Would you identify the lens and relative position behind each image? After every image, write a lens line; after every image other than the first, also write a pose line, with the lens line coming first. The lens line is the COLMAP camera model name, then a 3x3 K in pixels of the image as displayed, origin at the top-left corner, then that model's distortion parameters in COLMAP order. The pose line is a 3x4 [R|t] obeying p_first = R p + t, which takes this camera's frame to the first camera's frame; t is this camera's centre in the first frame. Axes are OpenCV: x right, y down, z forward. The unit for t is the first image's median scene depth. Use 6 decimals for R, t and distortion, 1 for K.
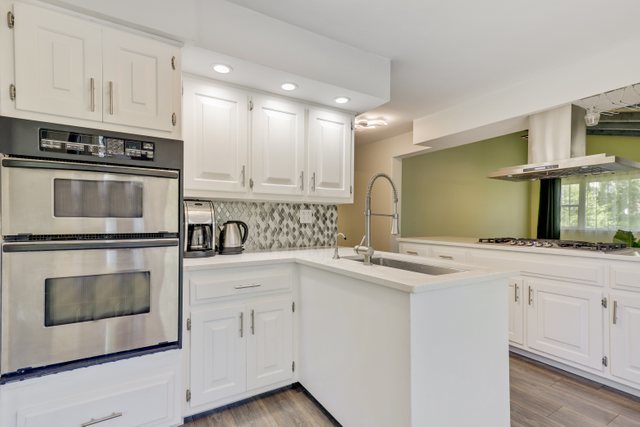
lens RADIAL K [[302.1, 0, 318.5], [0, 302.1, 221.3], [0, 0, 1]] dist [0.000914, 0.006187]
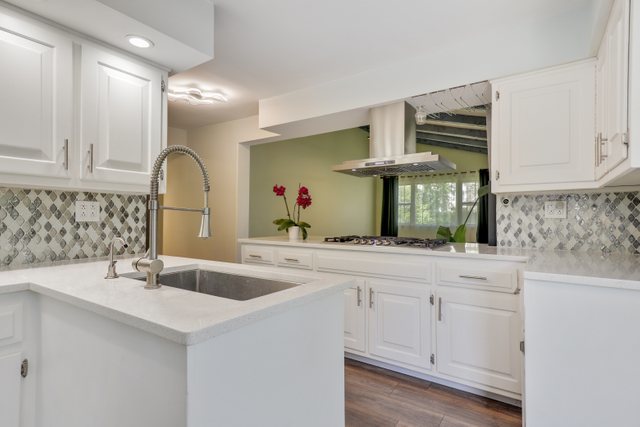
lens RADIAL K [[328.2, 0, 320.0], [0, 328.2, 213.5], [0, 0, 1]] dist [0.001069, 0.000279]
pose [[0.904789, 0.003768, 0.425844, 0.119328], [0.002621, 0.999893, -0.014415, -0.000495], [-0.425852, 0.014158, 0.904682, 0.143514]]
